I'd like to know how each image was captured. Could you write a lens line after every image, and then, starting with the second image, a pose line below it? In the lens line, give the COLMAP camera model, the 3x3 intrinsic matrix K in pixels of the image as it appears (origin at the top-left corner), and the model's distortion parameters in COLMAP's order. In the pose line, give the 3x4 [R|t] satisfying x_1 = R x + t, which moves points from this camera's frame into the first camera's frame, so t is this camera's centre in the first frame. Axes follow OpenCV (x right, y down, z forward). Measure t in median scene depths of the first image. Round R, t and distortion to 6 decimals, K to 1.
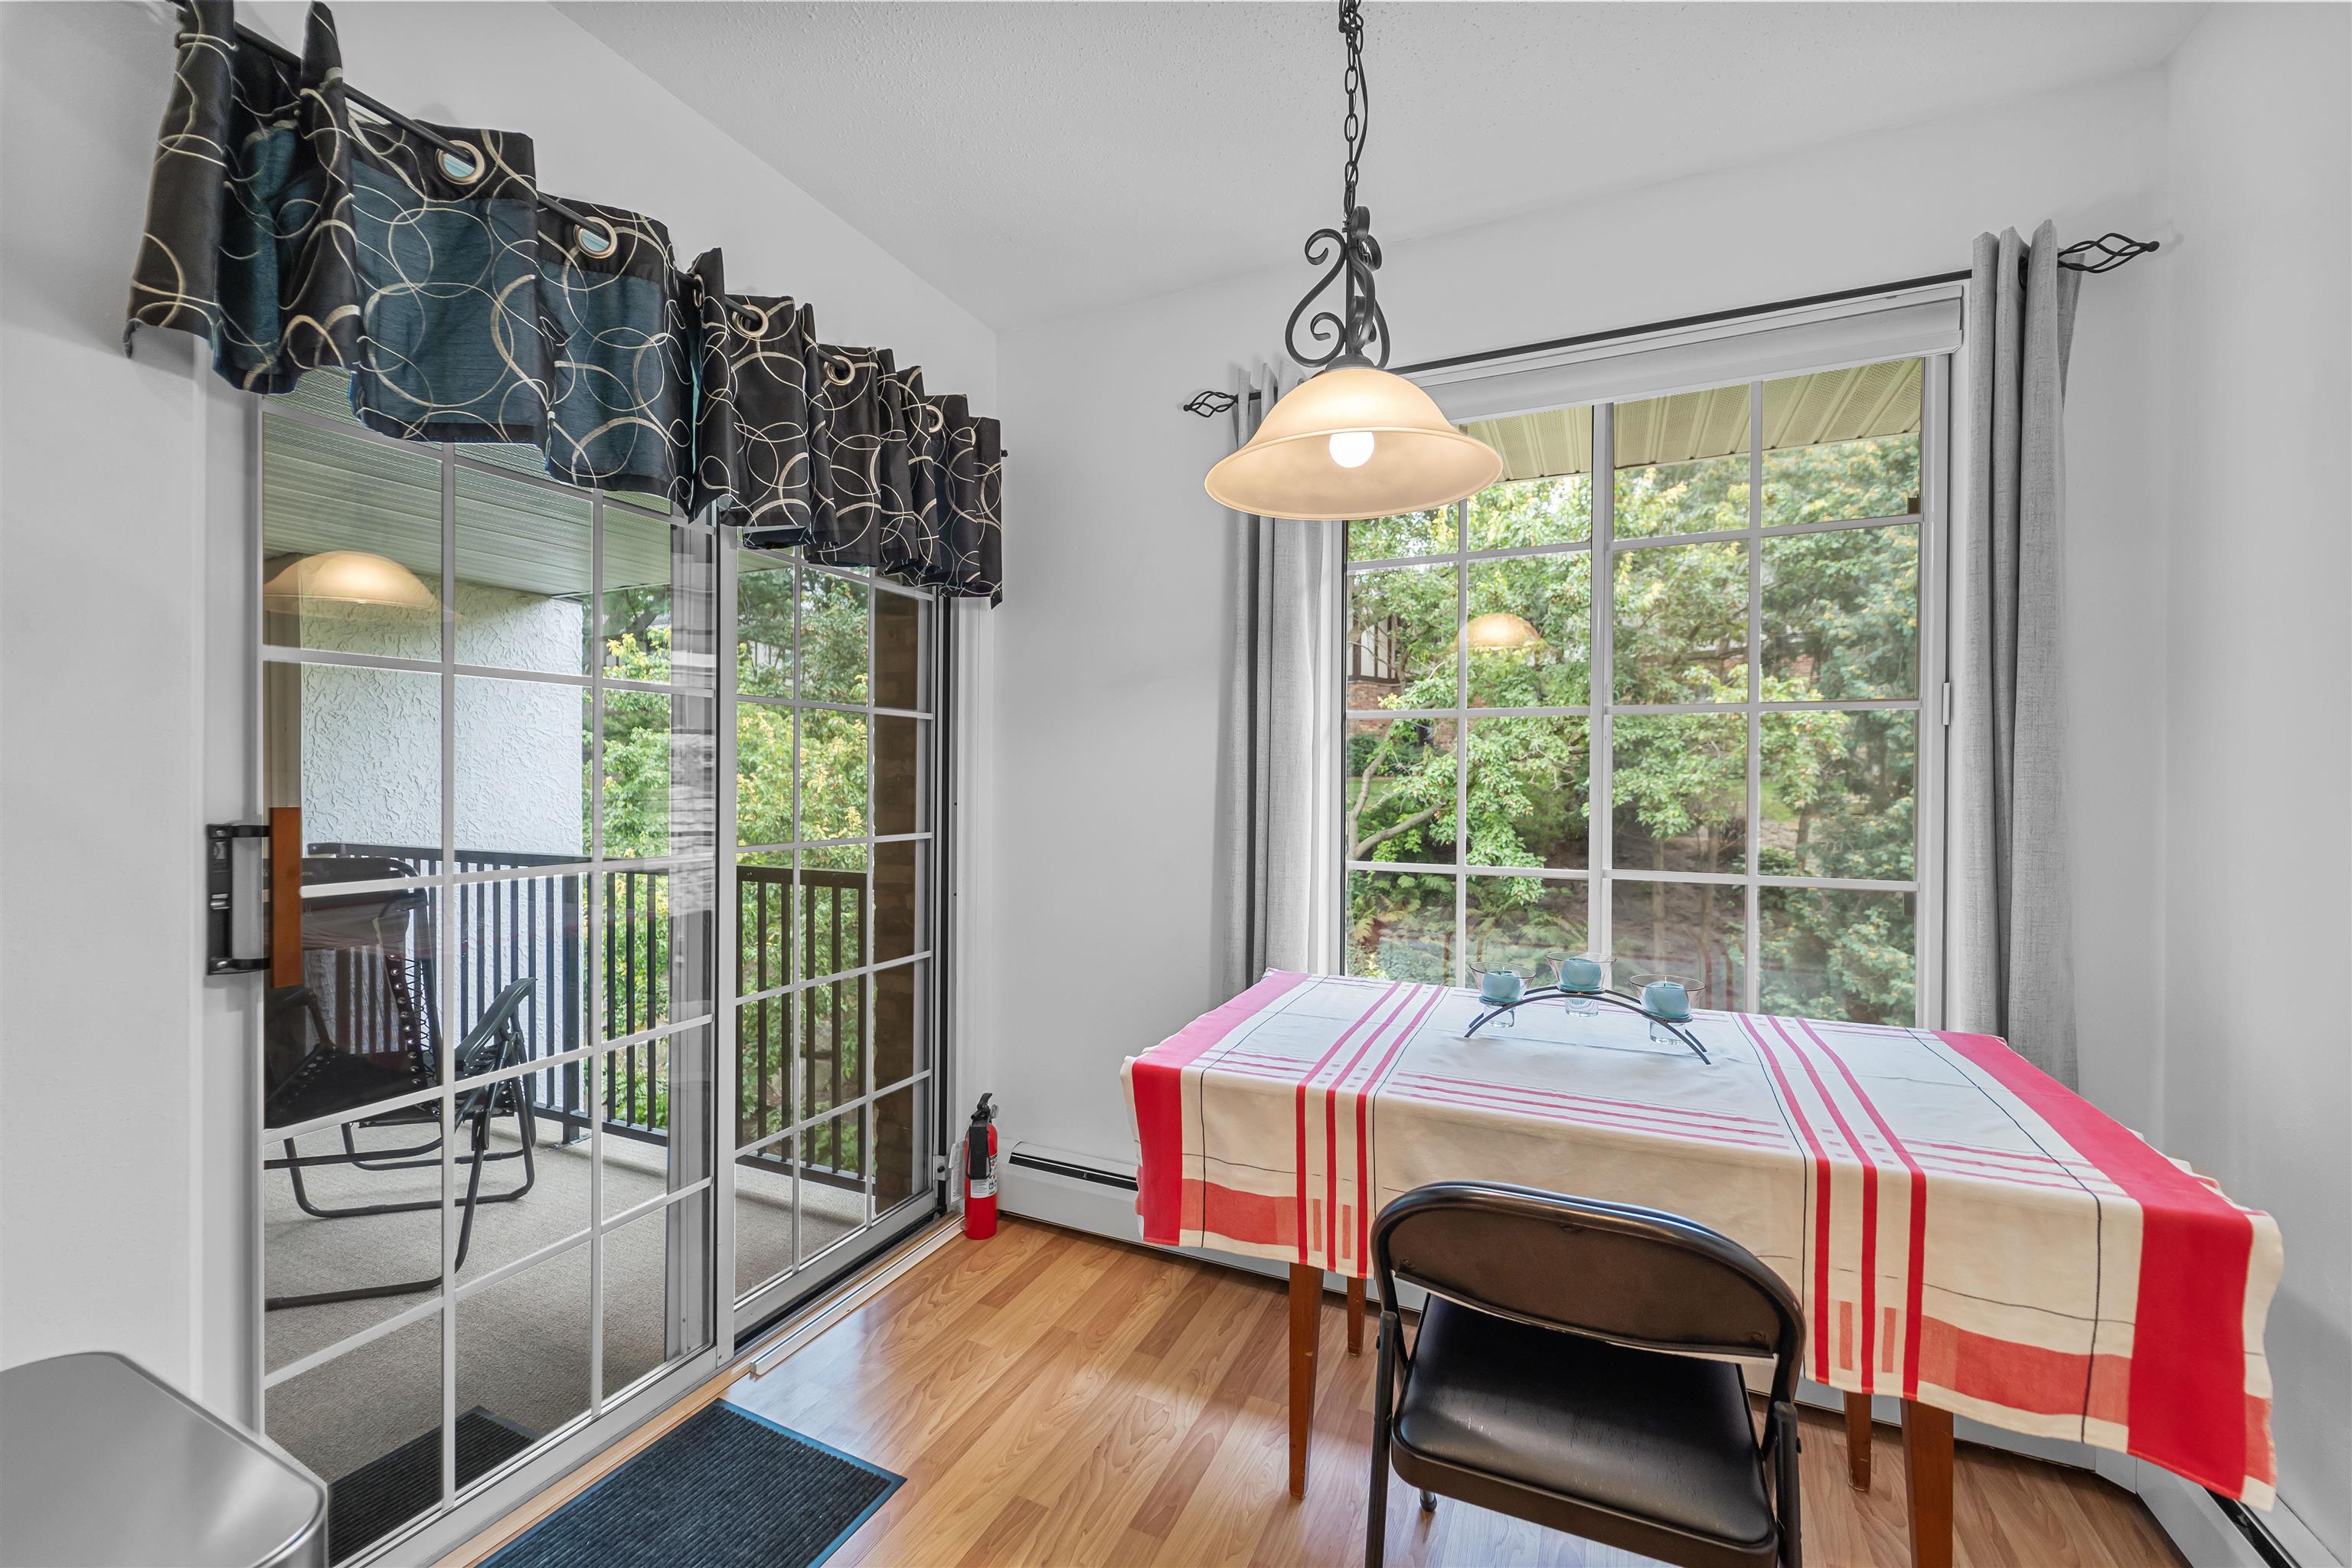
lens RADIAL K [[929.5, 0, 1177.6], [0, 929.5, 792.7], [0, 0, 1]] dist [0.001143, -0.000040]
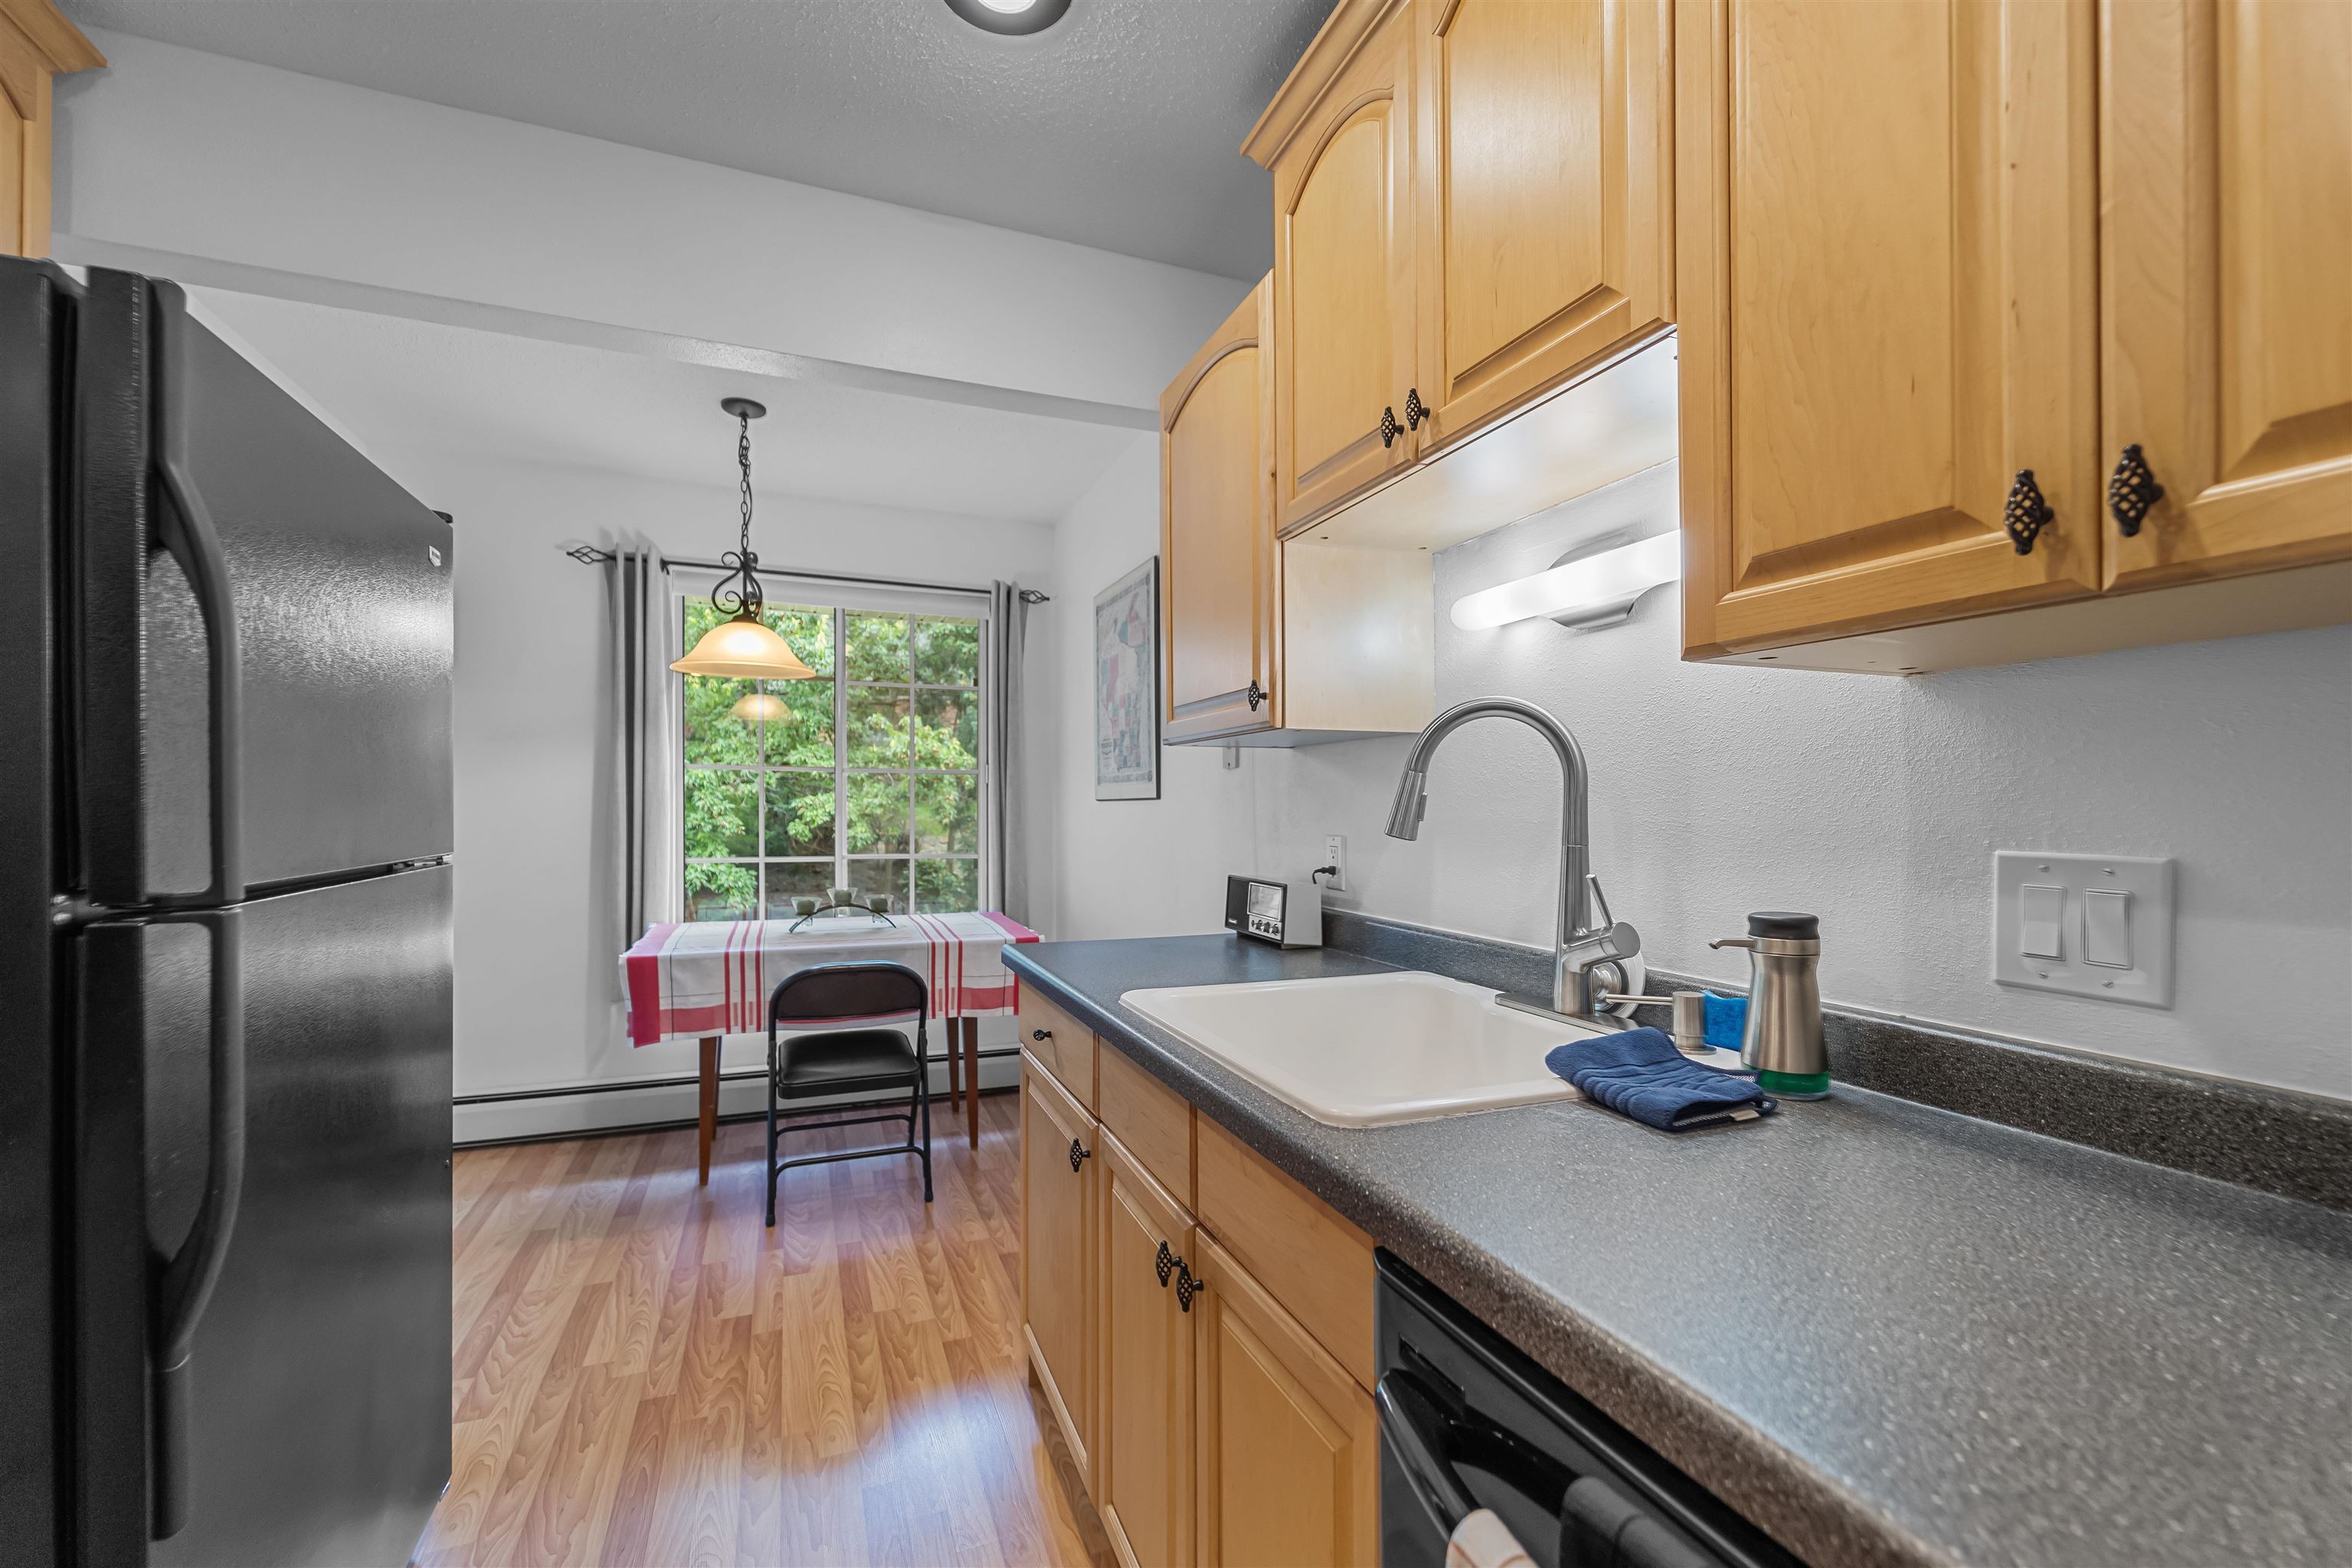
lens RADIAL K [[954.5, 0, 1168.7], [0, 954.5, 818.1], [0, 0, 1]] dist [0.001558, 0.000053]
pose [[0.689159, -0.010547, 0.724533, -0.525149], [0.007247, 0.999944, 0.007664, -0.002131], [-0.724574, -0.000031, 0.689197, -0.873481]]
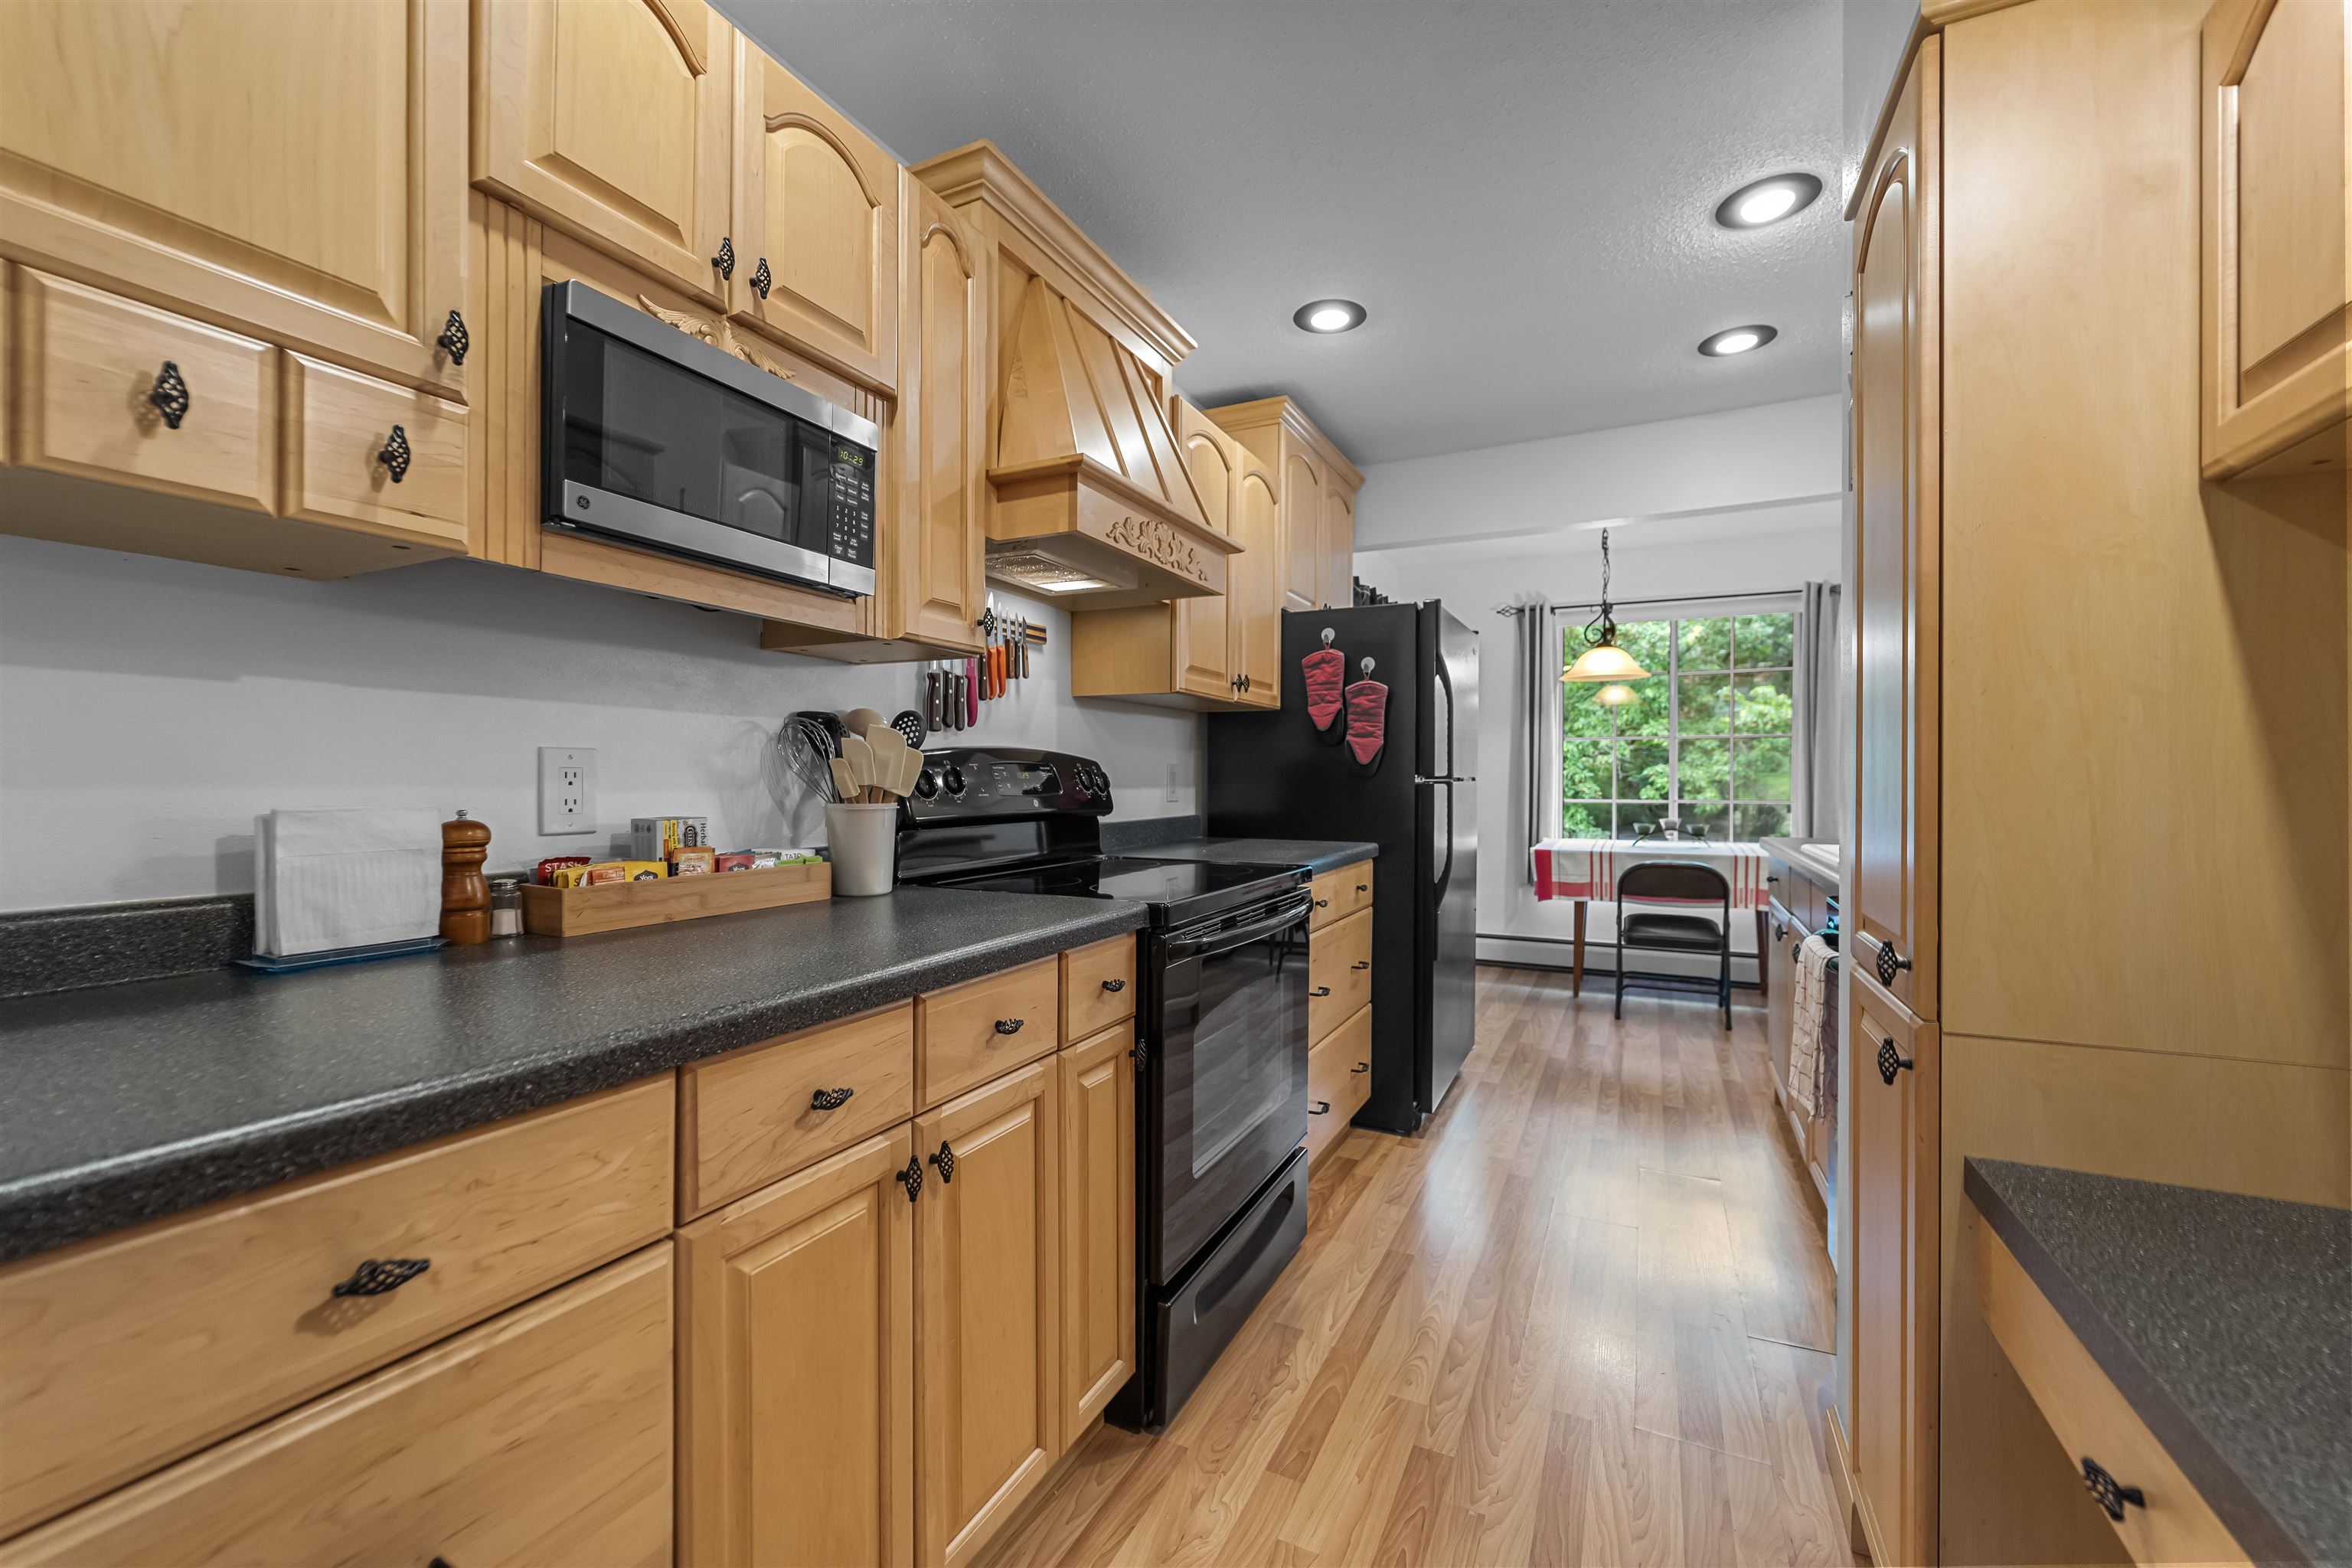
lens RADIAL K [[940.9, 0, 1172.4], [0, 940.9, 790.6], [0, 0, 1]] dist [0.000436, -0.000175]
pose [[0.999384, -0.002445, -0.034996, -0.915331], [0.002458, 0.999997, 0.000330, 0.057952], [0.034995, -0.000416, 0.999387, -1.801480]]
